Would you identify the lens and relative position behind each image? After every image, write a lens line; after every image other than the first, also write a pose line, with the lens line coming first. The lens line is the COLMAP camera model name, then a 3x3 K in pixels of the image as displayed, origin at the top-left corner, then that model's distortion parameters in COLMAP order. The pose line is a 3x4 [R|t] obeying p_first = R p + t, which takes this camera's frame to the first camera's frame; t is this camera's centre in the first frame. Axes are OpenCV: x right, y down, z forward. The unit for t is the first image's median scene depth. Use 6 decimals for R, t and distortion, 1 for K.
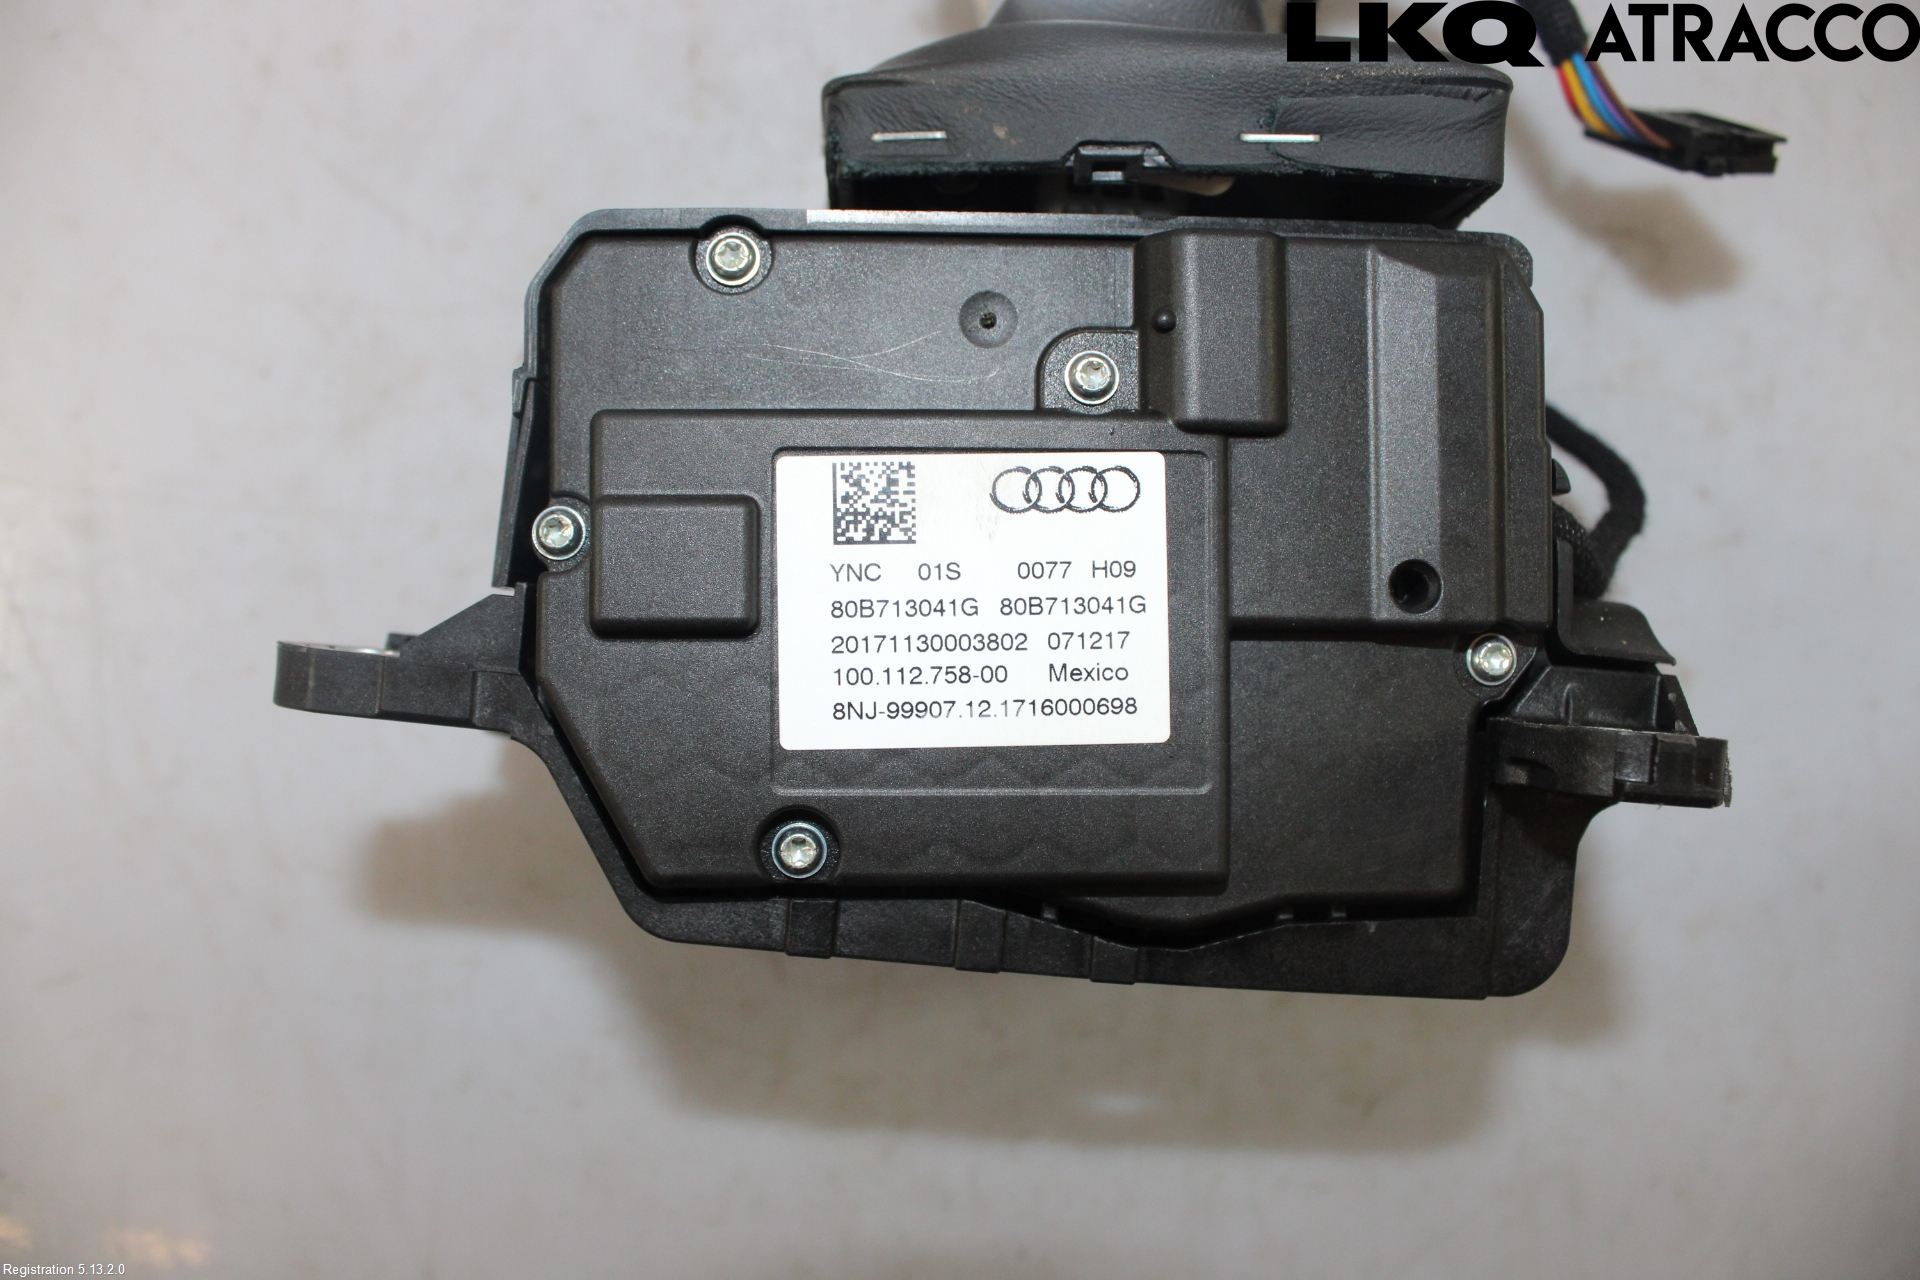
lens RADIAL K [[1610.3, 0, 960.7], [0, 1610.3, 624.5], [0, 0, 1]] dist [-0.138592, 0.094129]
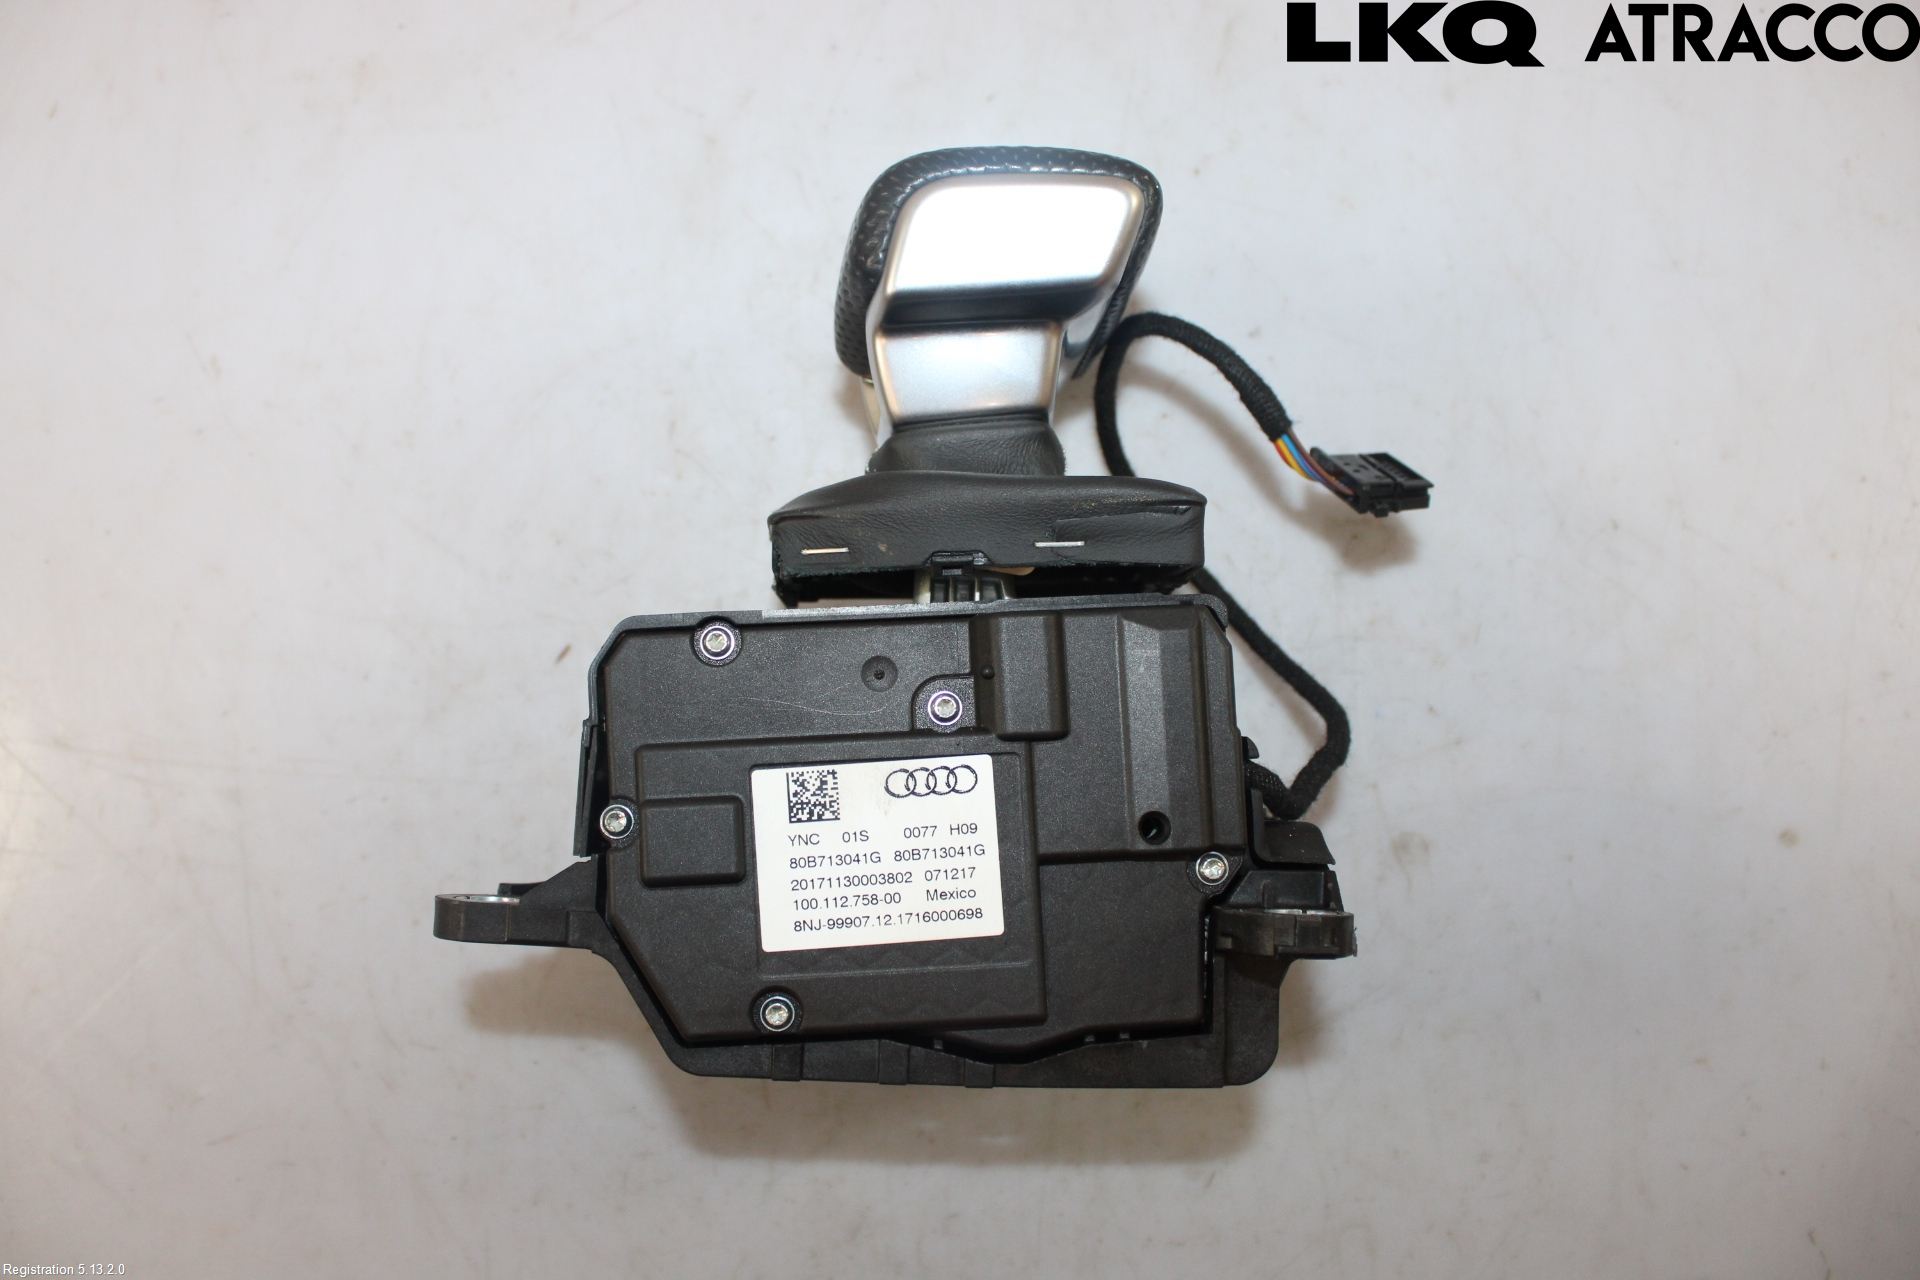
lens RADIAL K [[1610.3, 0, 952.5], [0, 1610.3, 645.0], [0, 0, 1]] dist [-0.138592, 0.094129]
pose [[0.998511, -0.051538, 0.017872, 0.063065], [0.052758, 0.995684, -0.076352, -0.092941], [-0.013860, 0.077181, 0.996921, -0.605116]]
